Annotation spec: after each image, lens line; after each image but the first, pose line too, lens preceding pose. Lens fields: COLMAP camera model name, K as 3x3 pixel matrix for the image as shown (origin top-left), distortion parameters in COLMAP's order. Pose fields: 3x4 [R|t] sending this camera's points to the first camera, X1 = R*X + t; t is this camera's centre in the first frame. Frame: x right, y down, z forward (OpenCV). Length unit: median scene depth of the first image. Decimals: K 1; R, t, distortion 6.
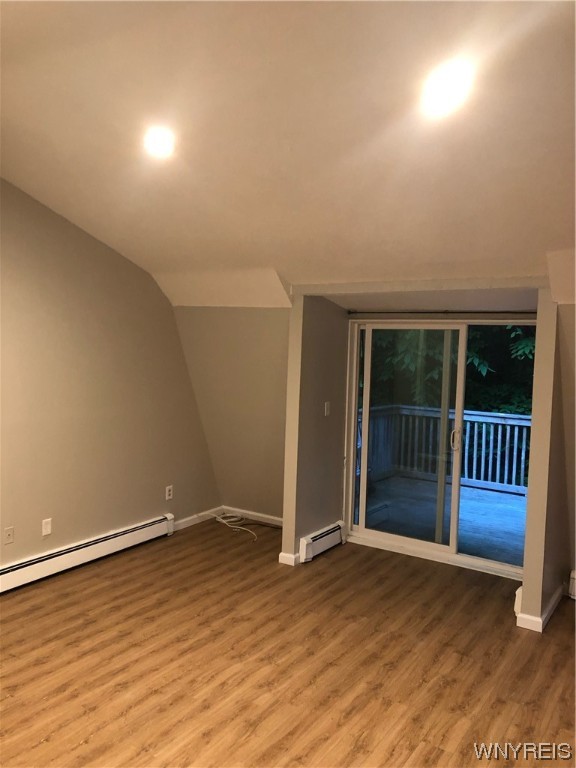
lens RADIAL K [[630.0, 0, 292.3], [0, 630.0, 383.2], [0, 0, 1]] dist [0.016245, 0.018019]
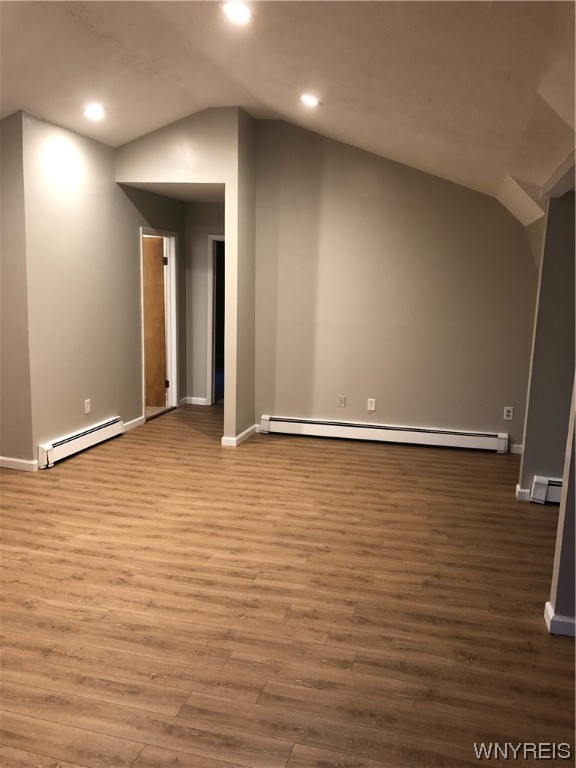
lens RADIAL K [[630.0, 0, 290.1], [0, 630.0, 384.5], [0, 0, 1]] dist [0.016245, 0.018019]
pose [[0.317297, 0.137352, -0.938327, 1.044472], [-0.081687, 0.989737, 0.117255, 0.056543], [0.944802, 0.039444, 0.325260, 0.525570]]
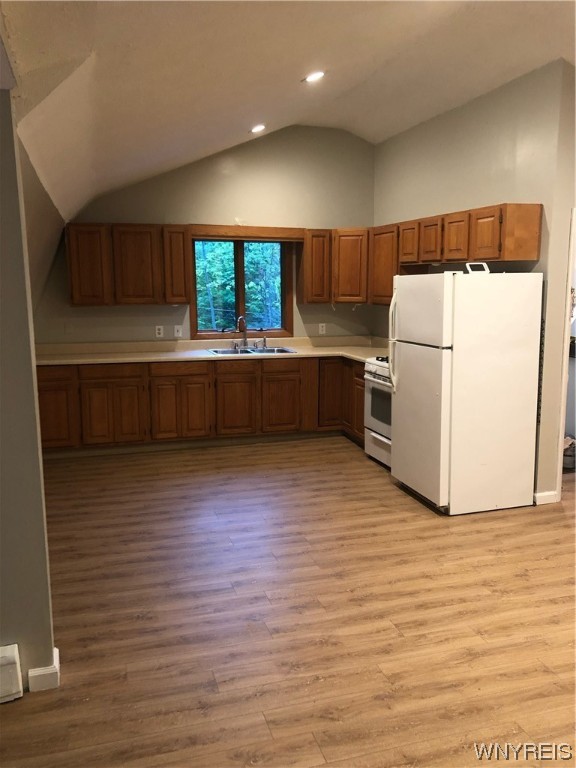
lens RADIAL K [[630.0, 0, 288.1], [0, 630.0, 383.6], [0, 0, 1]] dist [0.016245, 0.018019]
pose [[-0.779024, -0.122519, 0.614907, -0.165787], [0.019413, 0.975539, 0.218969, -0.025006], [-0.626693, 0.182519, -0.757590, 1.434268]]
